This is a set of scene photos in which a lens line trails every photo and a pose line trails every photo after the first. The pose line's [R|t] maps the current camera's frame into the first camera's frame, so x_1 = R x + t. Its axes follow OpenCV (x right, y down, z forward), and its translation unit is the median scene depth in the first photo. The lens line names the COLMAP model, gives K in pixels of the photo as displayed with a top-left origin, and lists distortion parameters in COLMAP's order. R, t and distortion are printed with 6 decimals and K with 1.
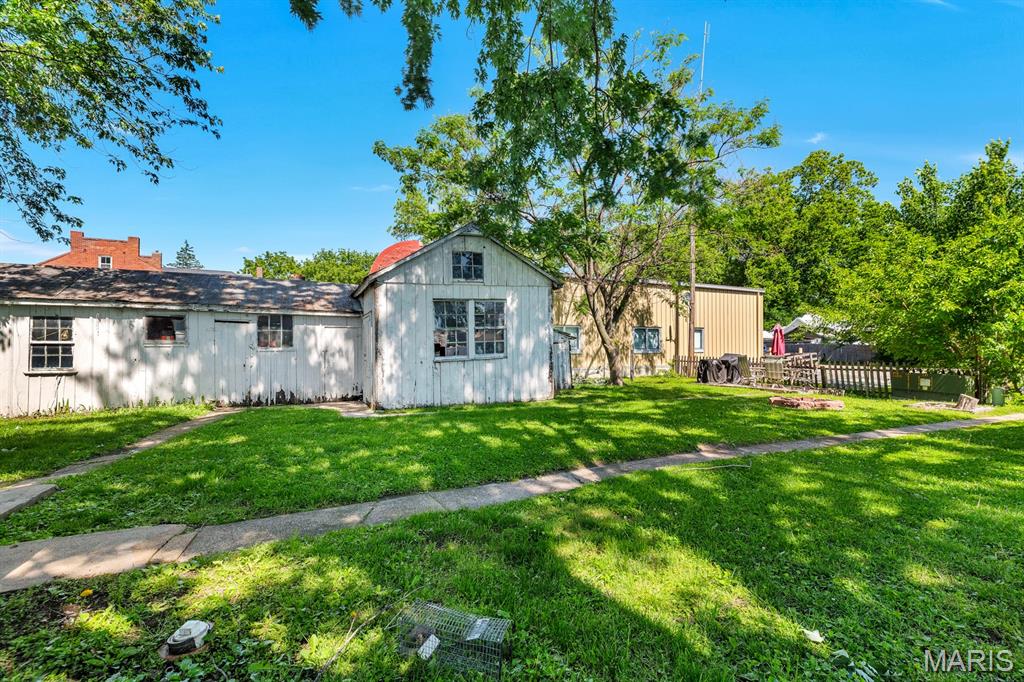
lens RADIAL K [[462.5, 0, 515.7], [0, 462.5, 341.1], [0, 0, 1]] dist [-0.000290, 0.000816]
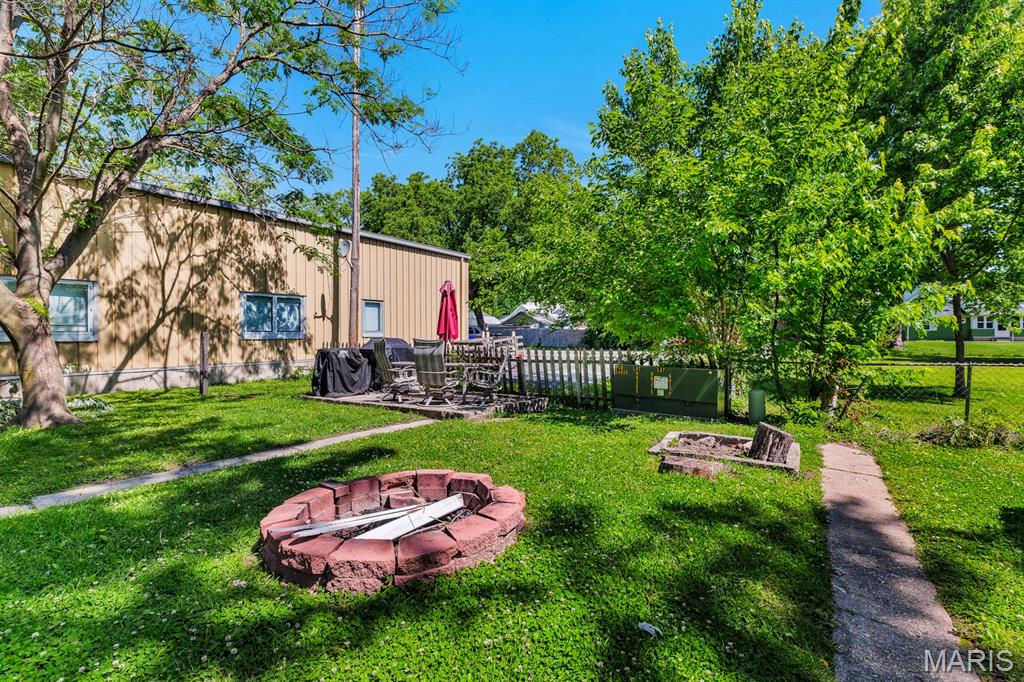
lens RADIAL K [[462.5, 0, 506.3], [0, 462.5, 346.0], [0, 0, 1]] dist [-0.000290, 0.000816]
pose [[0.875643, -0.015134, 0.482722, 0.259375], [-0.003317, 0.999297, 0.037346, 0.013147], [-0.482948, -0.034303, 0.874977, 0.349111]]
